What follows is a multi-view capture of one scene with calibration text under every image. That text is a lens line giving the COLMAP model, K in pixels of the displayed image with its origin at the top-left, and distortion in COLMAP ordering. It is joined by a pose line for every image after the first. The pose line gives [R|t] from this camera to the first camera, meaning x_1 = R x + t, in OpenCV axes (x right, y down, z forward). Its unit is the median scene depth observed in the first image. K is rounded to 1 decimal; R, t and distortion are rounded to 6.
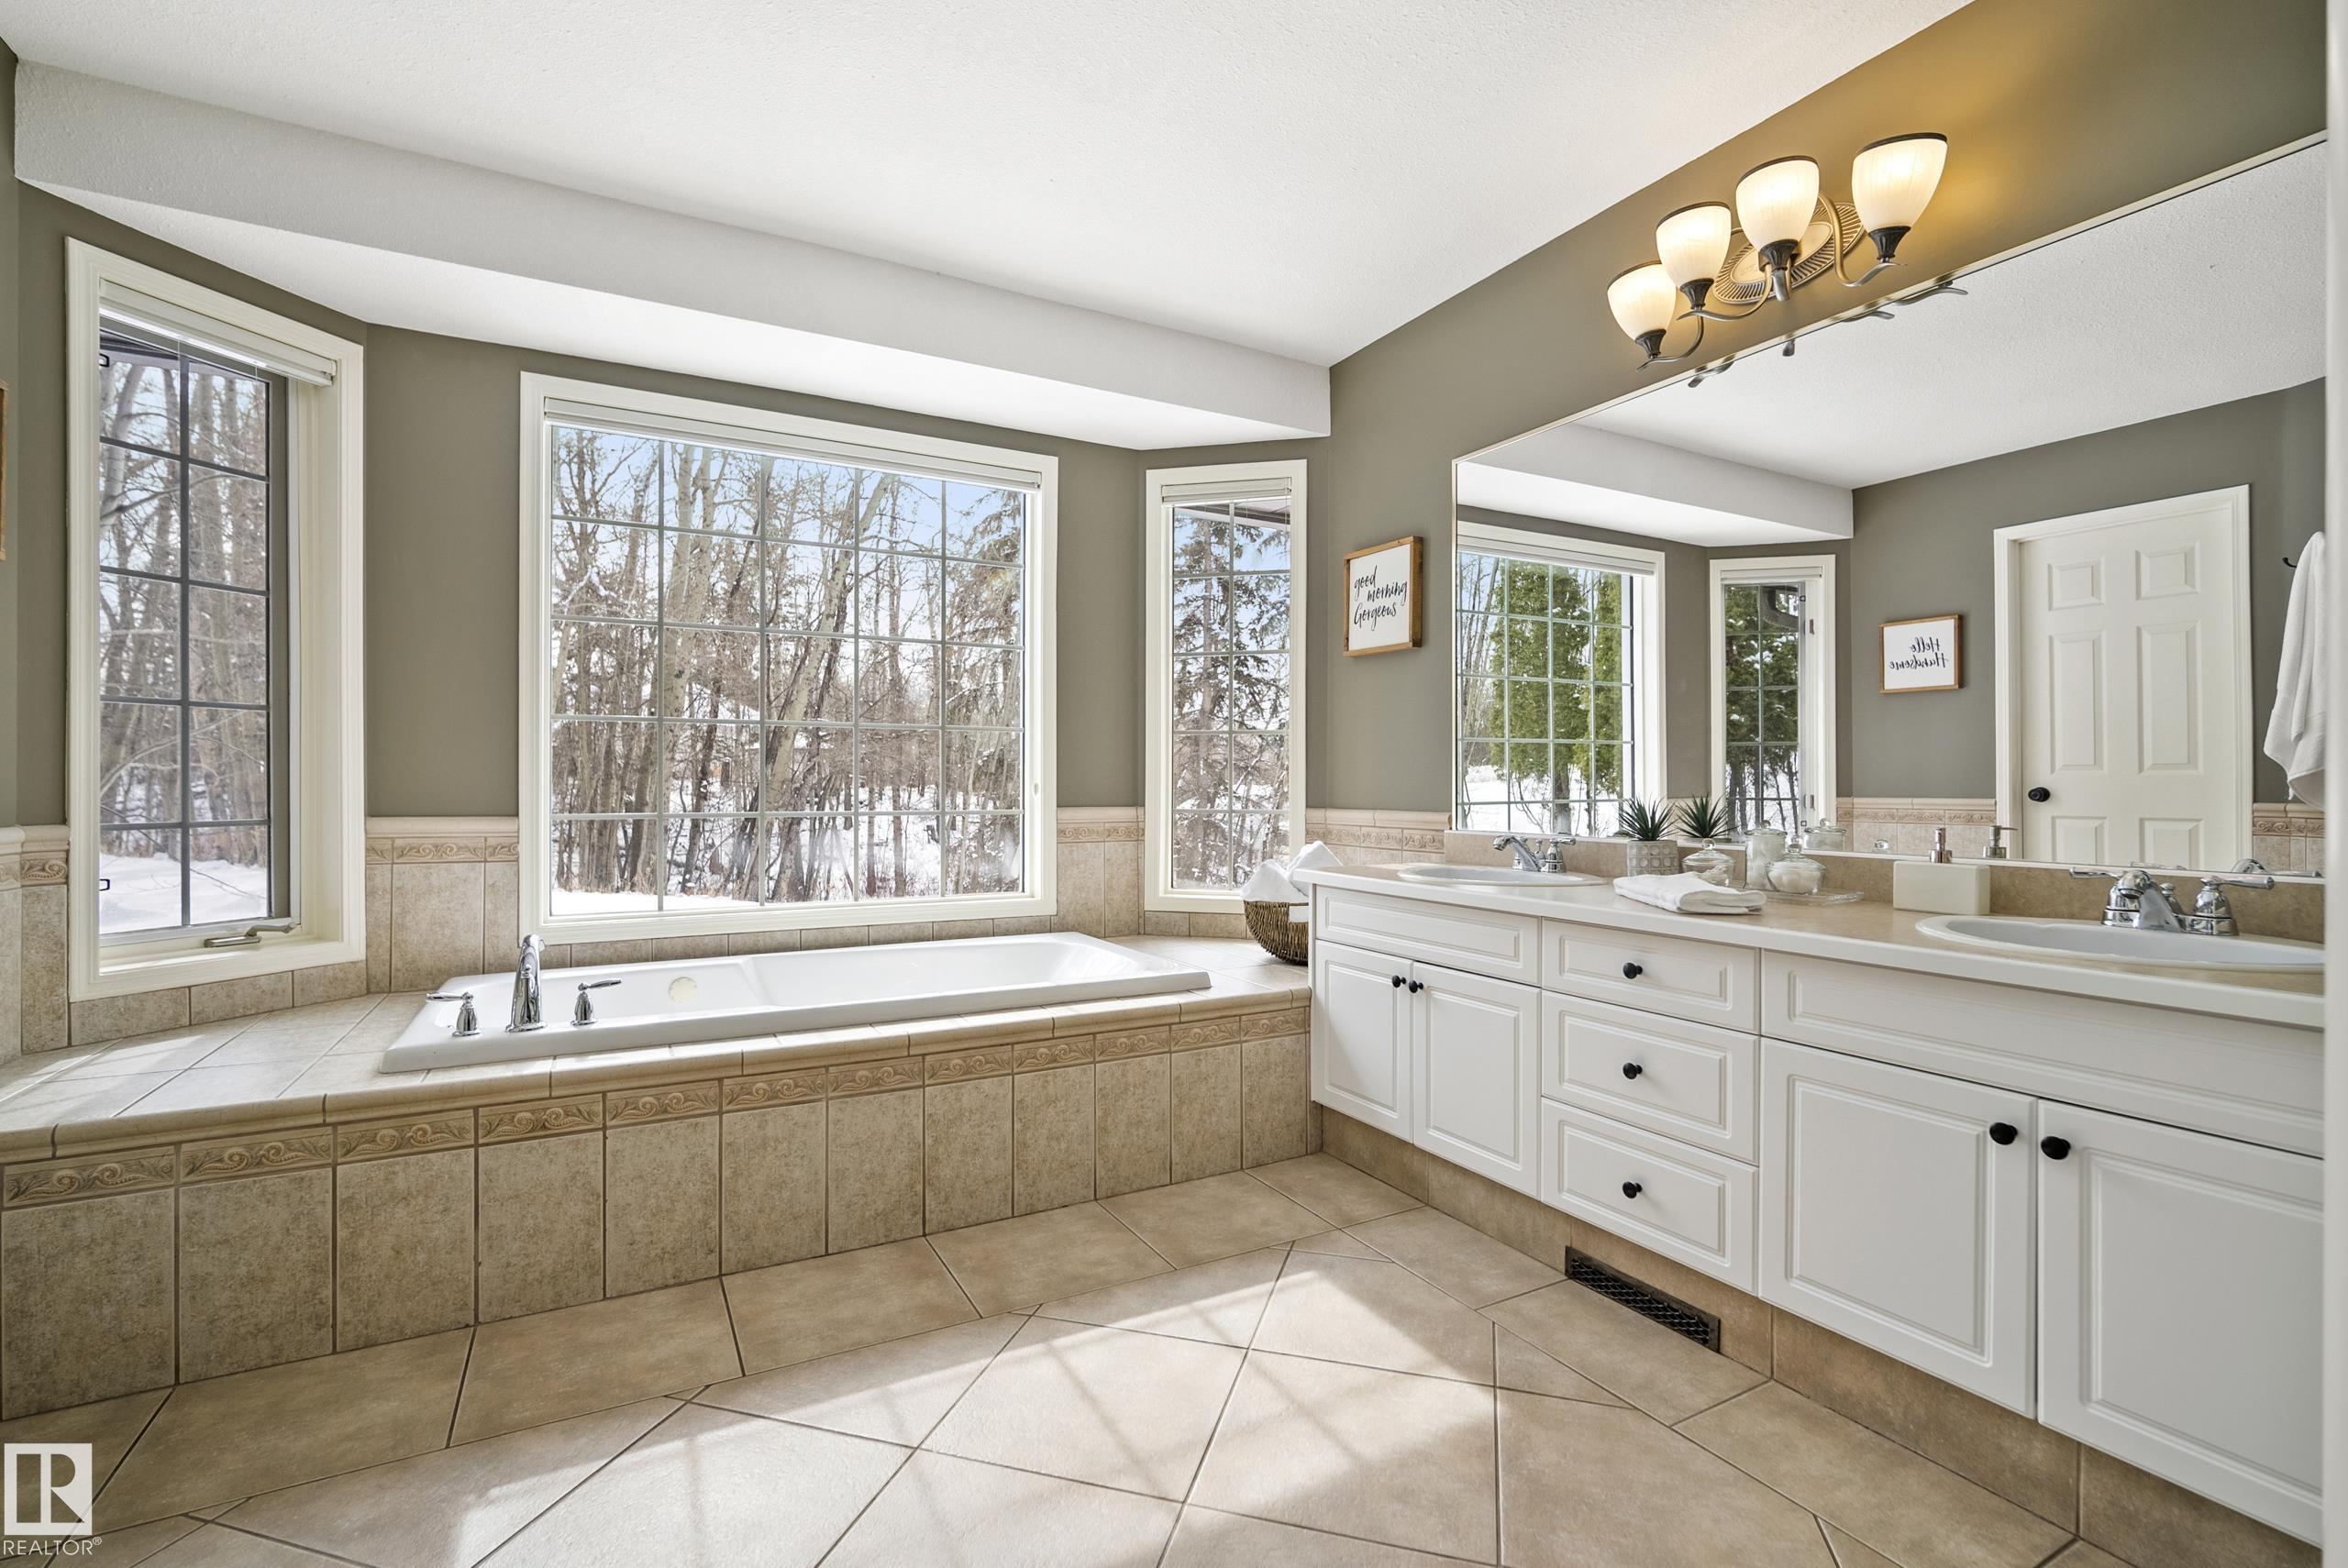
lens RADIAL K [[1038.1, 0, 1182.9], [0, 1038.1, 777.5], [0, 0, 1]] dist [-0.013656, 0.005328]
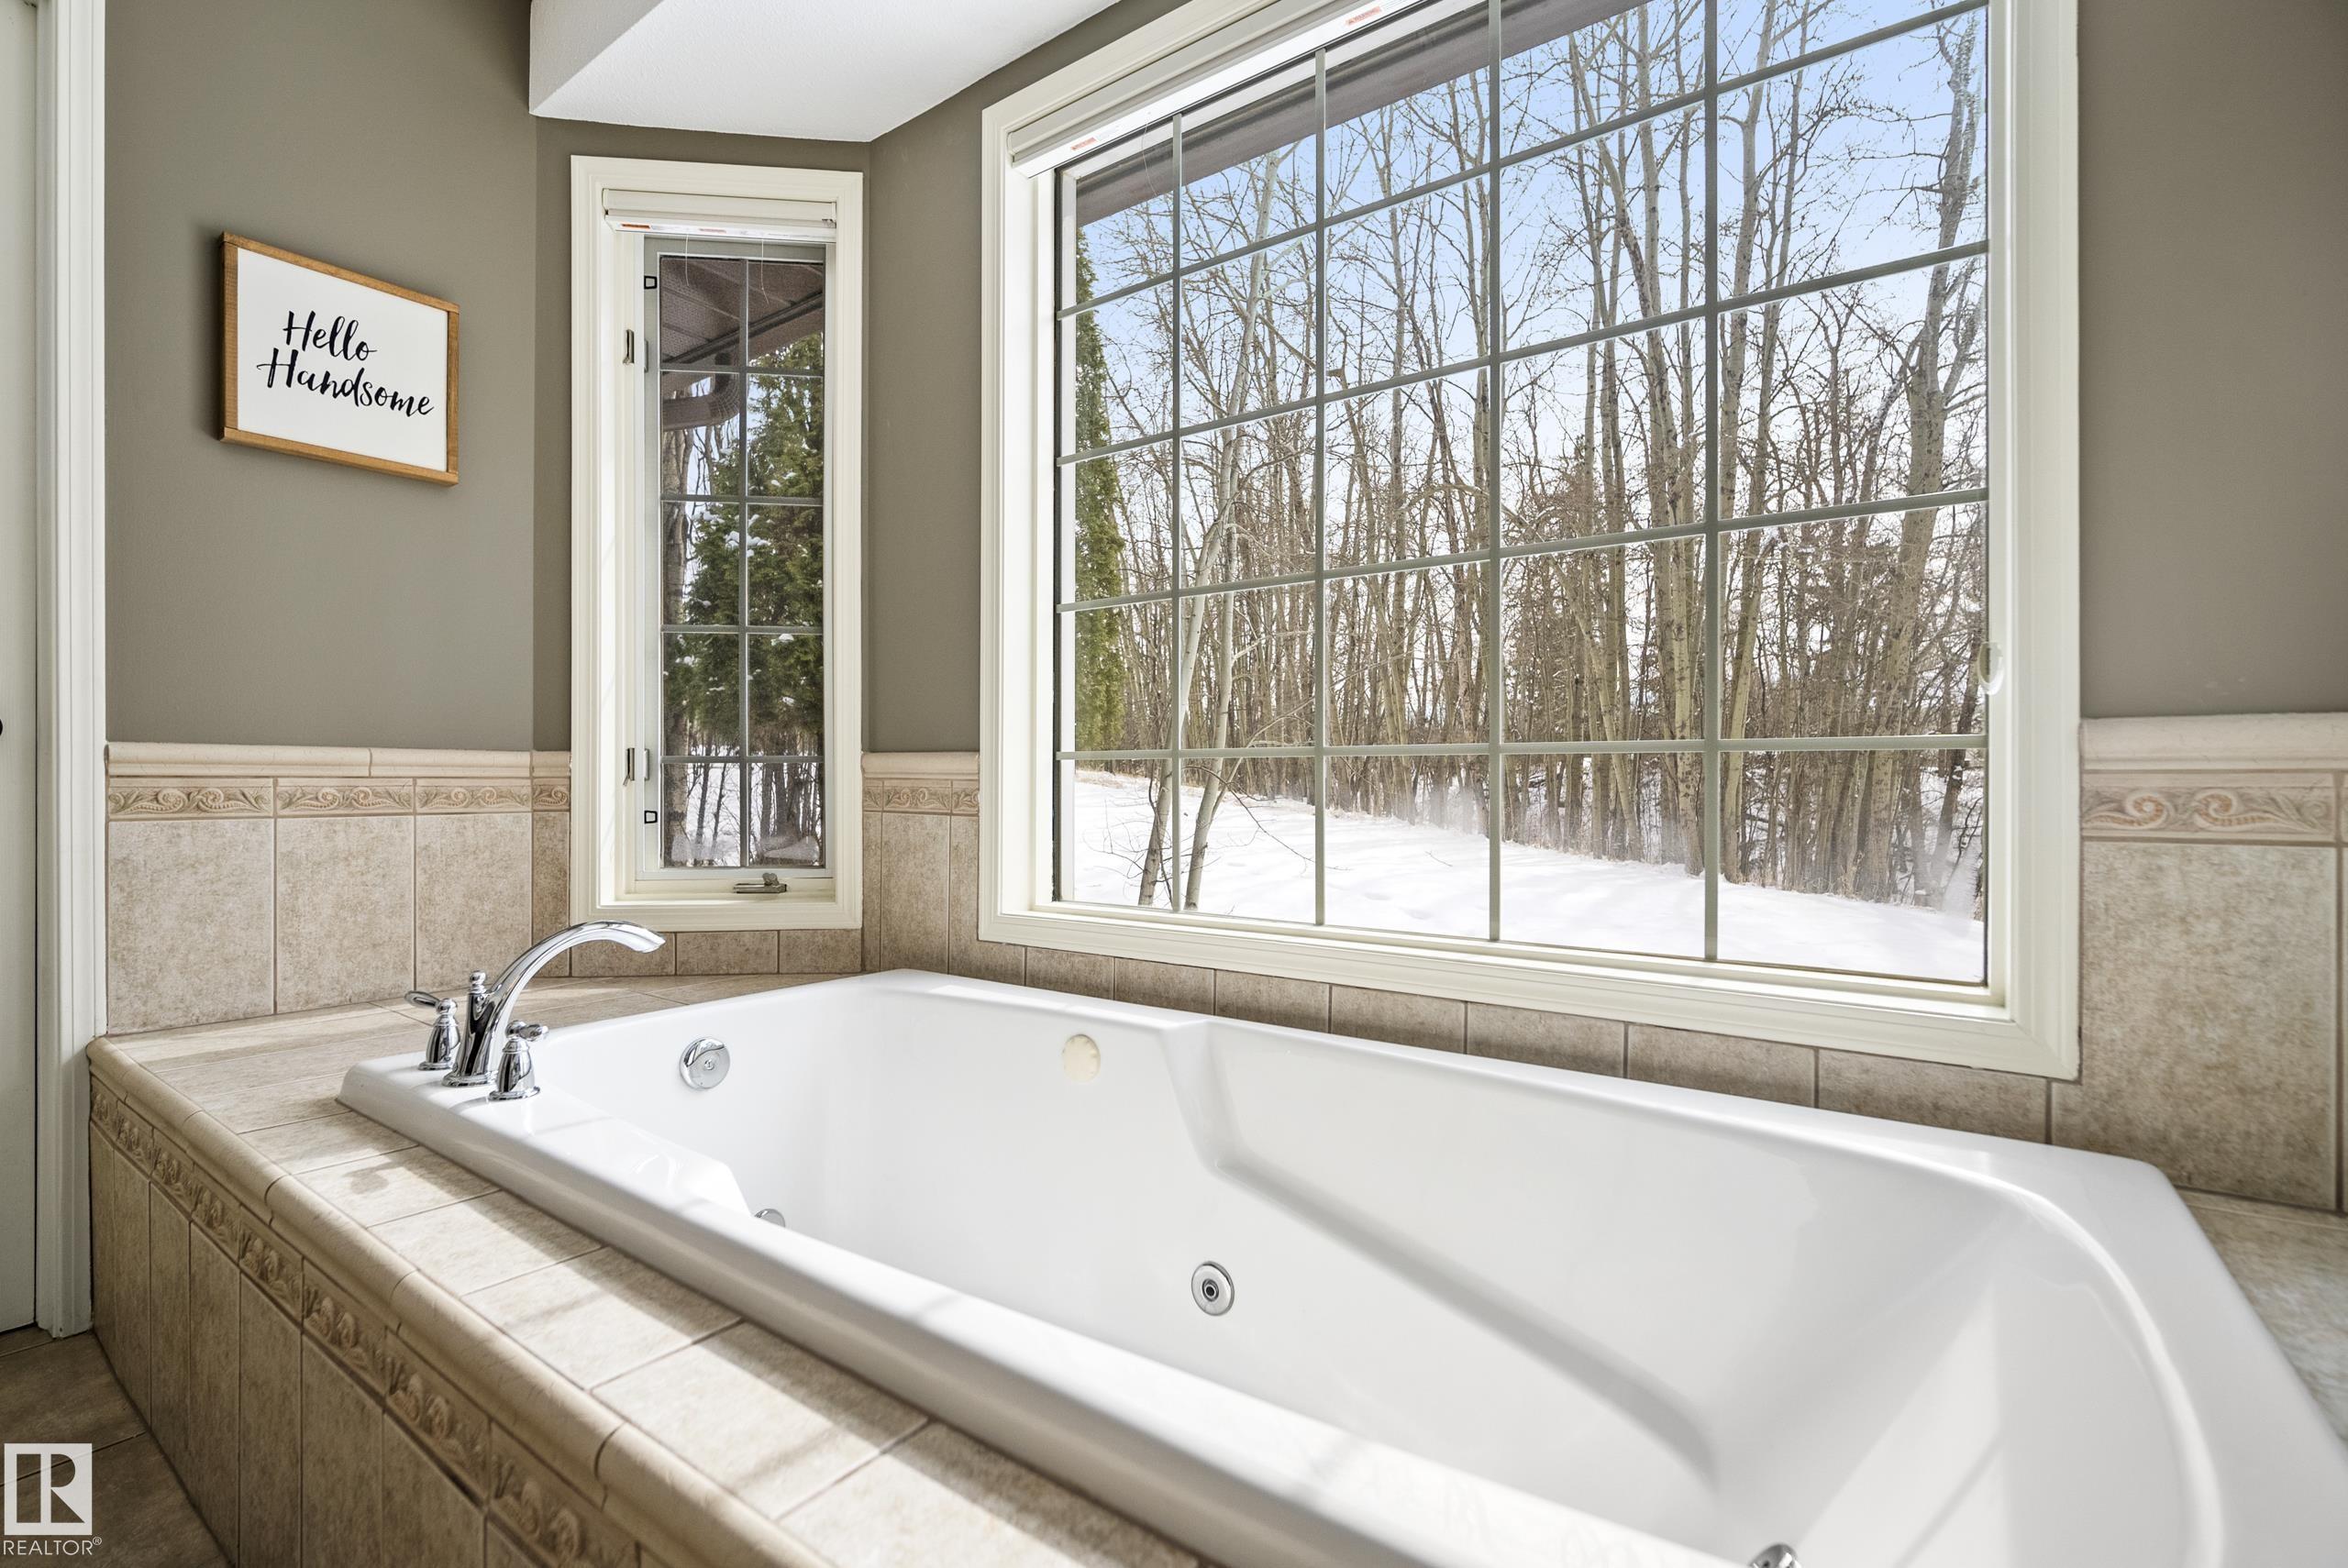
lens RADIAL K [[1038.1, 0, 1181.7], [0, 1038.1, 783.0], [0, 0, 1]] dist [-0.013656, 0.005328]
pose [[0.423691, 0.000890, -0.905806, 0.054105], [0.006852, 0.999968, 0.004187, 0.067579], [0.905781, -0.007980, 0.423671, 0.986737]]
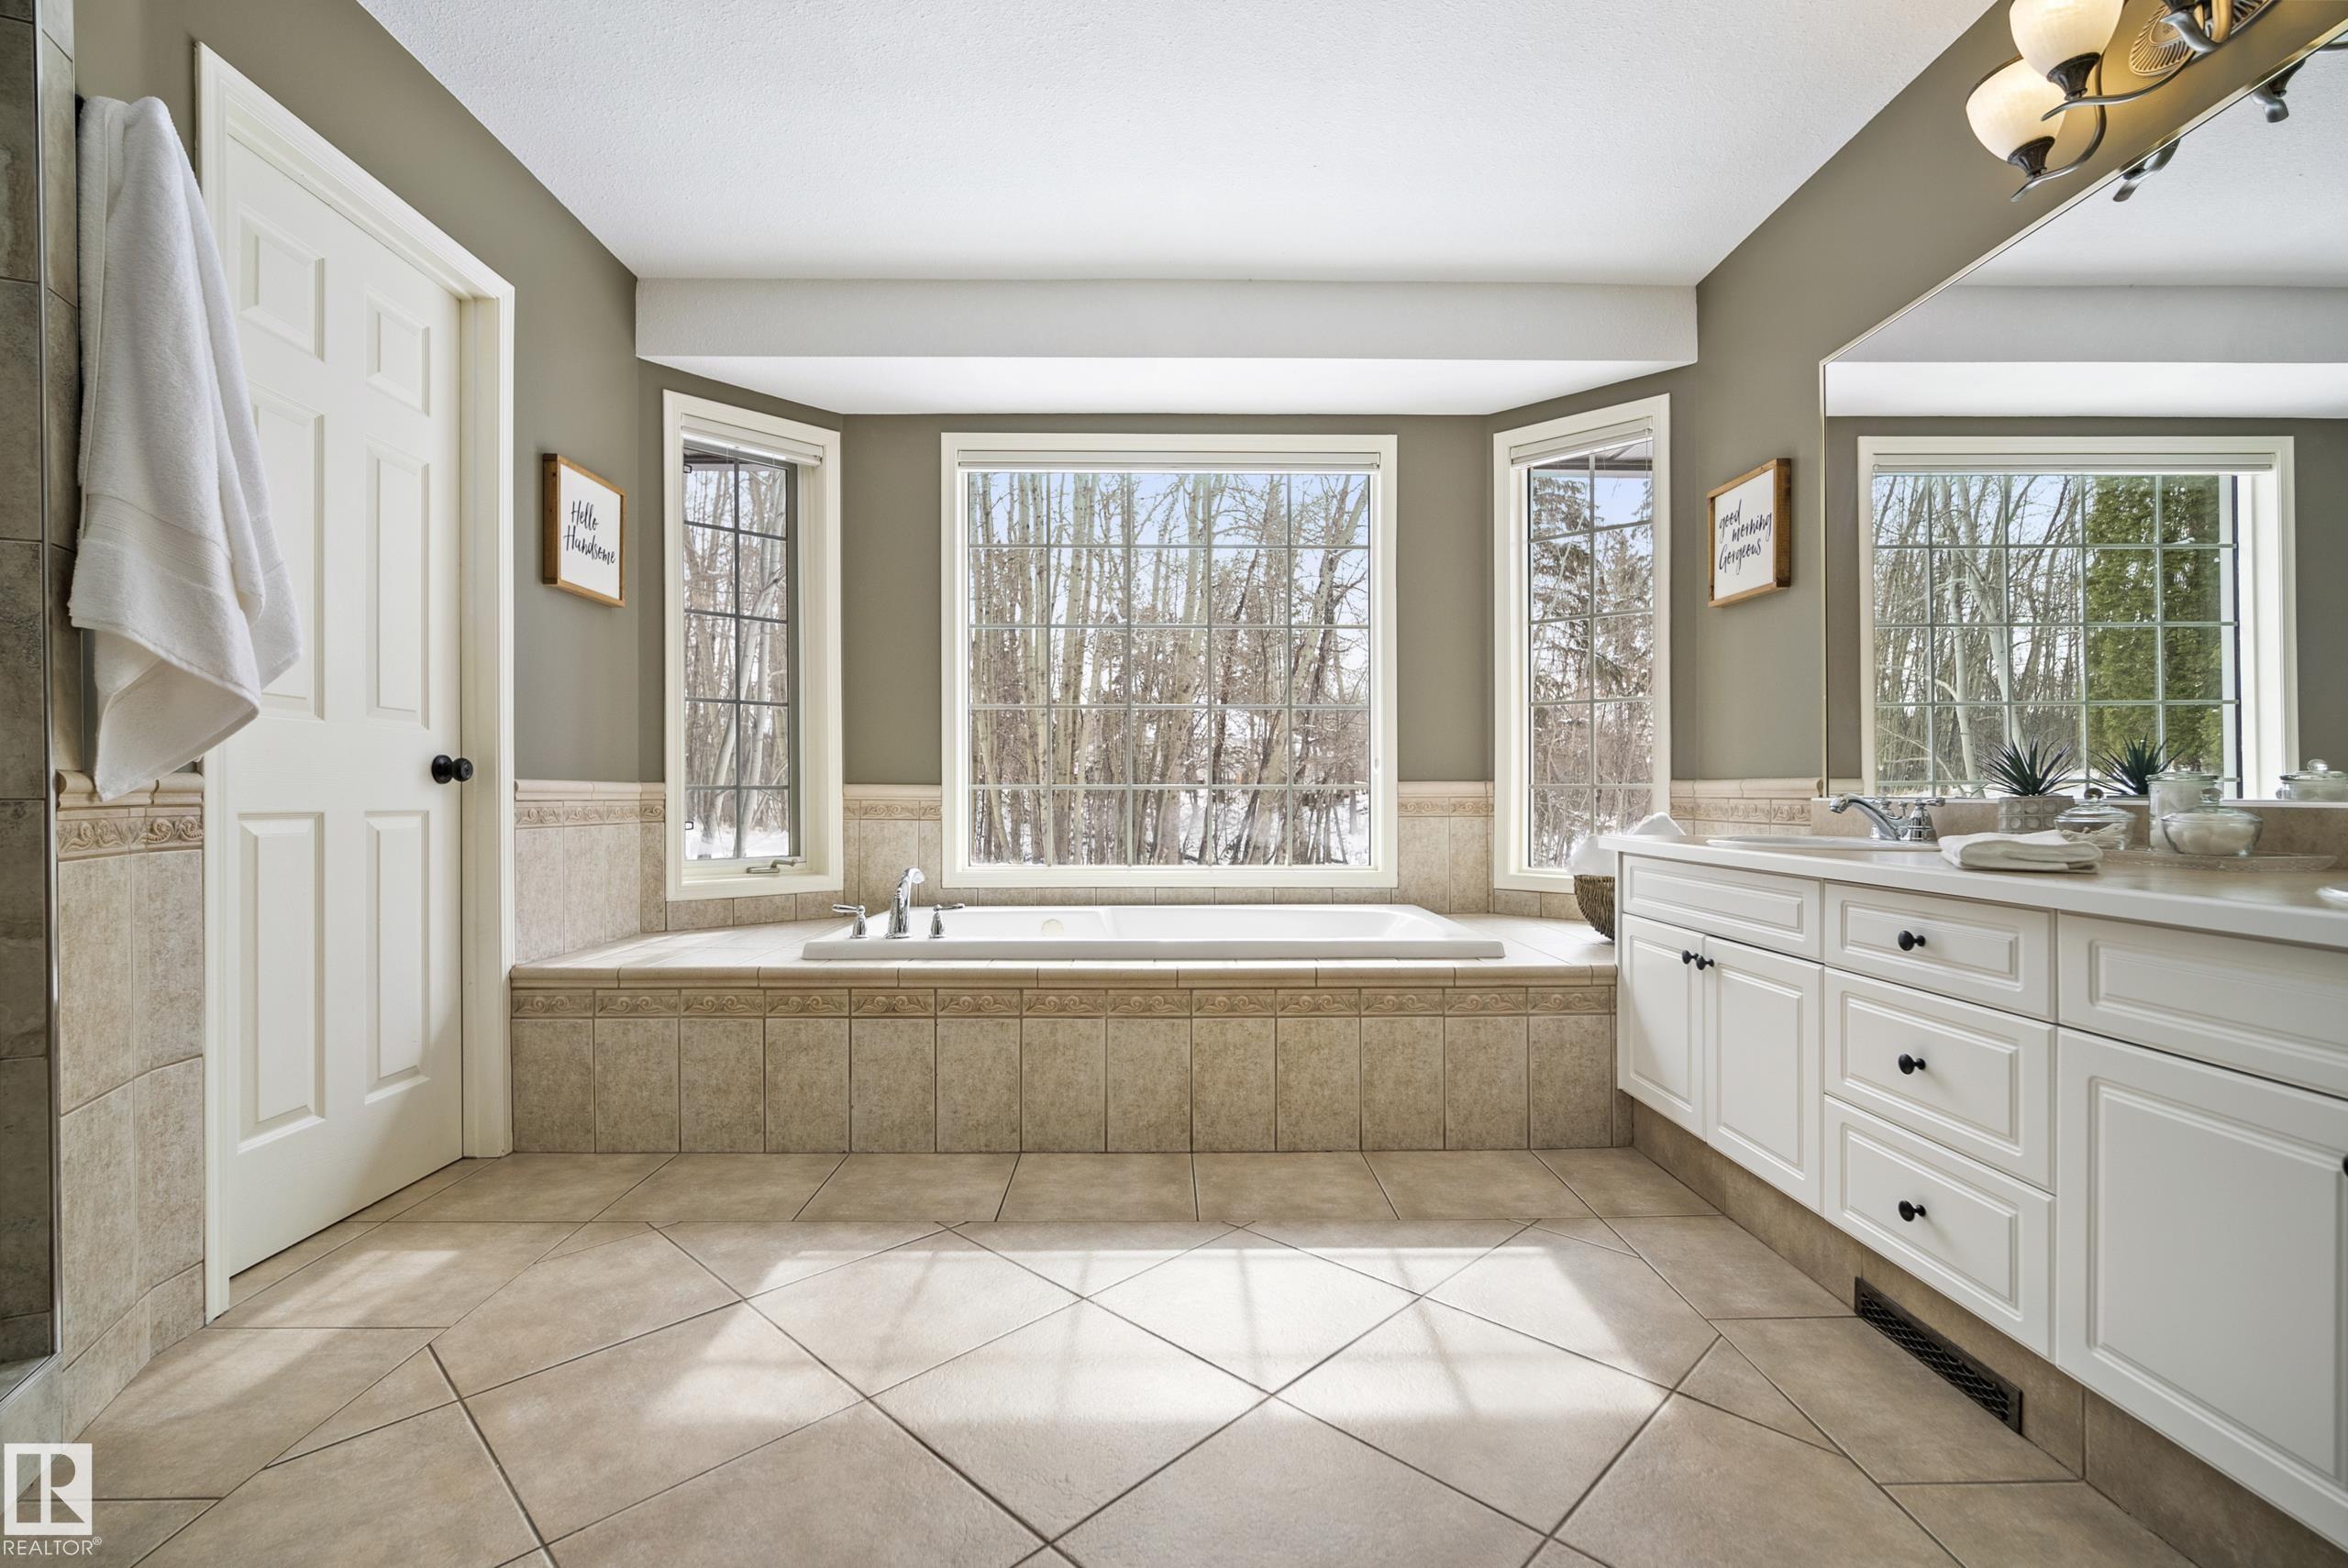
lens RADIAL K [[1038.1, 0, 1194.1], [0, 1038.1, 787.4], [0, 0, 1]] dist [-0.013656, 0.005328]
pose [[0.887188, -0.006212, -0.461366, 0.258084], [0.006238, 0.999979, -0.001469, 0.053445], [0.461365, -0.001575, 0.887209, 0.020065]]
